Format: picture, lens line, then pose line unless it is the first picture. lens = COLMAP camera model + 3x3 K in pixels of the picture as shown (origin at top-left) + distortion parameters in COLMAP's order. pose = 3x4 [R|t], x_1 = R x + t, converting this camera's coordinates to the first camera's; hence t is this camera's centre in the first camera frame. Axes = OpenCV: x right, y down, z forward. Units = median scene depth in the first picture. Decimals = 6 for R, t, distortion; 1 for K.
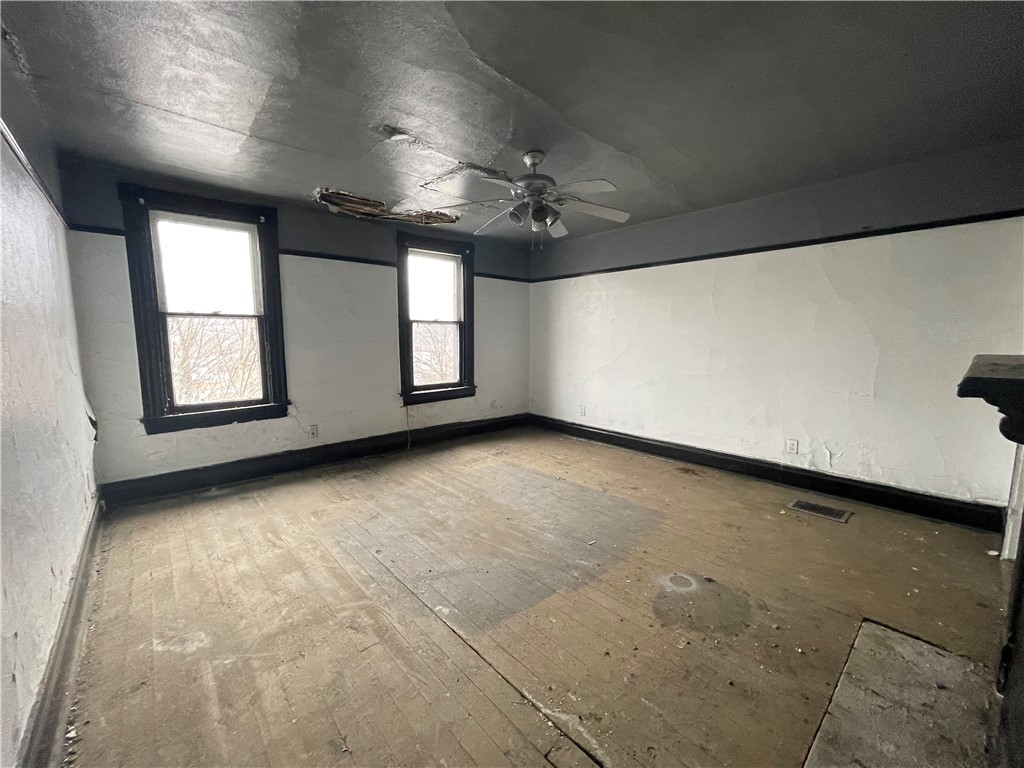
lens RADIAL K [[410.7, 0, 509.0], [0, 410.7, 385.1], [0, 0, 1]] dist [-0.009138, 0.000564]
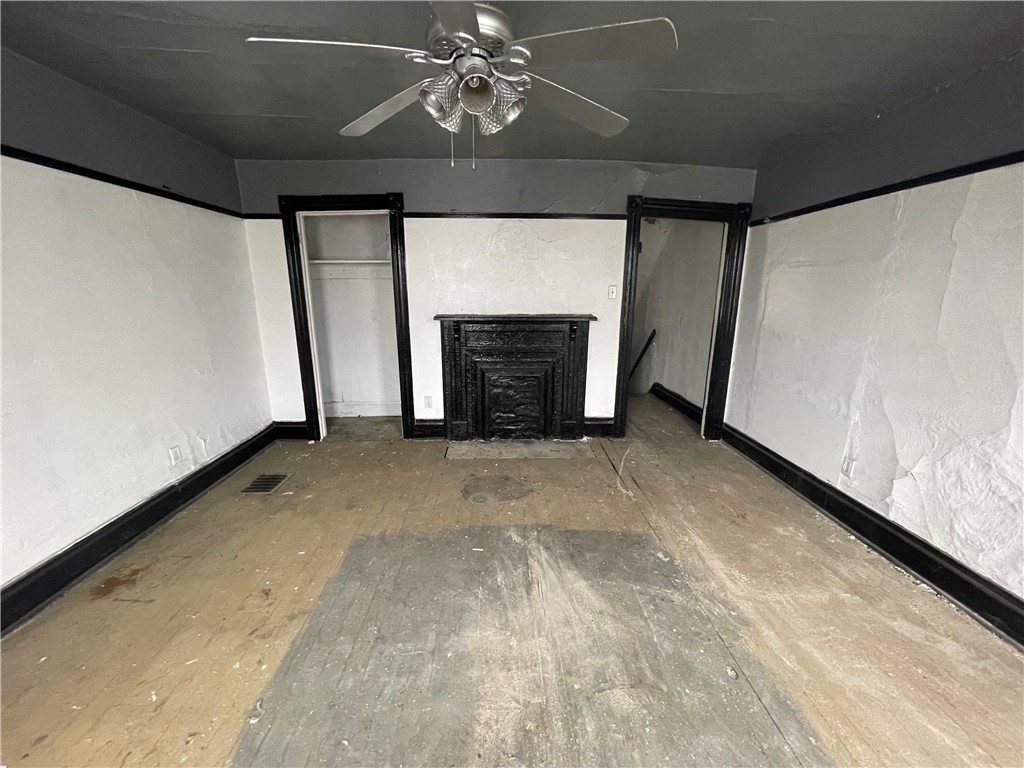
lens RADIAL K [[410.7, 0, 515.1], [0, 410.7, 384.4], [0, 0, 1]] dist [-0.009138, 0.000564]
pose [[-0.777416, -0.153453, 0.609980, -0.281674], [0.064086, 0.945412, 0.319514, -0.194543], [-0.625713, 0.287487, -0.725145, 1.158241]]
